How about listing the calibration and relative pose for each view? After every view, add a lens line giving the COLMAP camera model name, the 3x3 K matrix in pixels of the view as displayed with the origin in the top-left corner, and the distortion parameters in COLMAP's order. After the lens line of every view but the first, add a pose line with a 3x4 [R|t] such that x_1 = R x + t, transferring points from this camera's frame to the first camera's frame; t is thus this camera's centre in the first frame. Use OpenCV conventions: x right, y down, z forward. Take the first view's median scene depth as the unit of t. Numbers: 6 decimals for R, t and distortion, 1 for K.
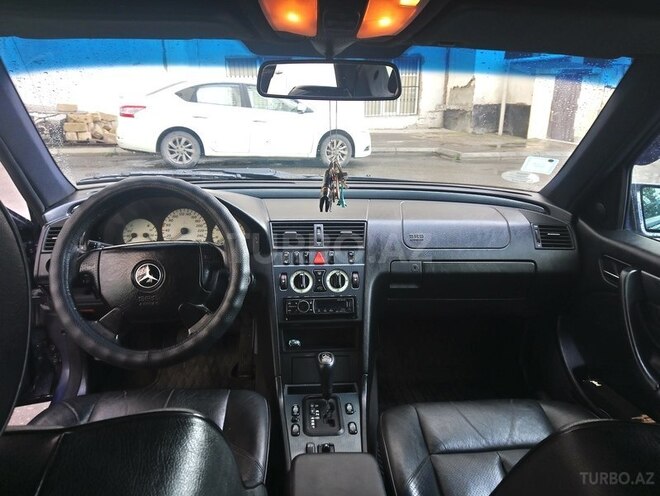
lens RADIAL K [[483.2, 0, 328.6], [0, 483.2, 252.2], [0, 0, 1]] dist [0.003511, -0.001513]
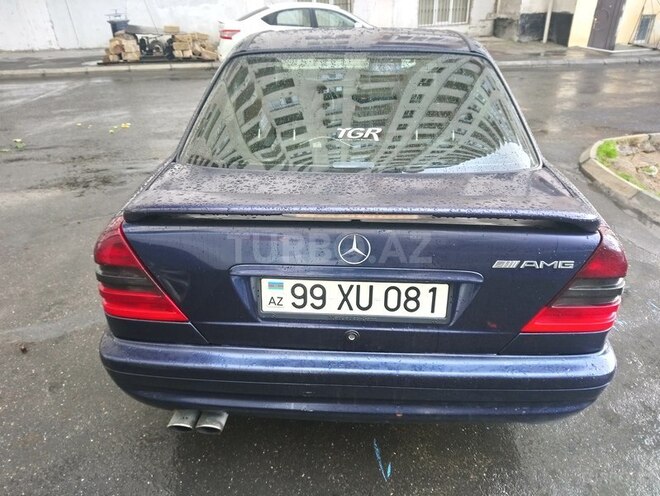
lens RADIAL K [[483.2, 0, 332.9], [0, 483.2, 248.0], [0, 0, 1]] dist [0.003511, -0.001513]
pose [[0.994182, 0.025976, -0.104530, 0.010690], [-0.007628, 0.985027, 0.172234, 0.028107], [0.107439, -0.170434, 0.979494, -0.200395]]
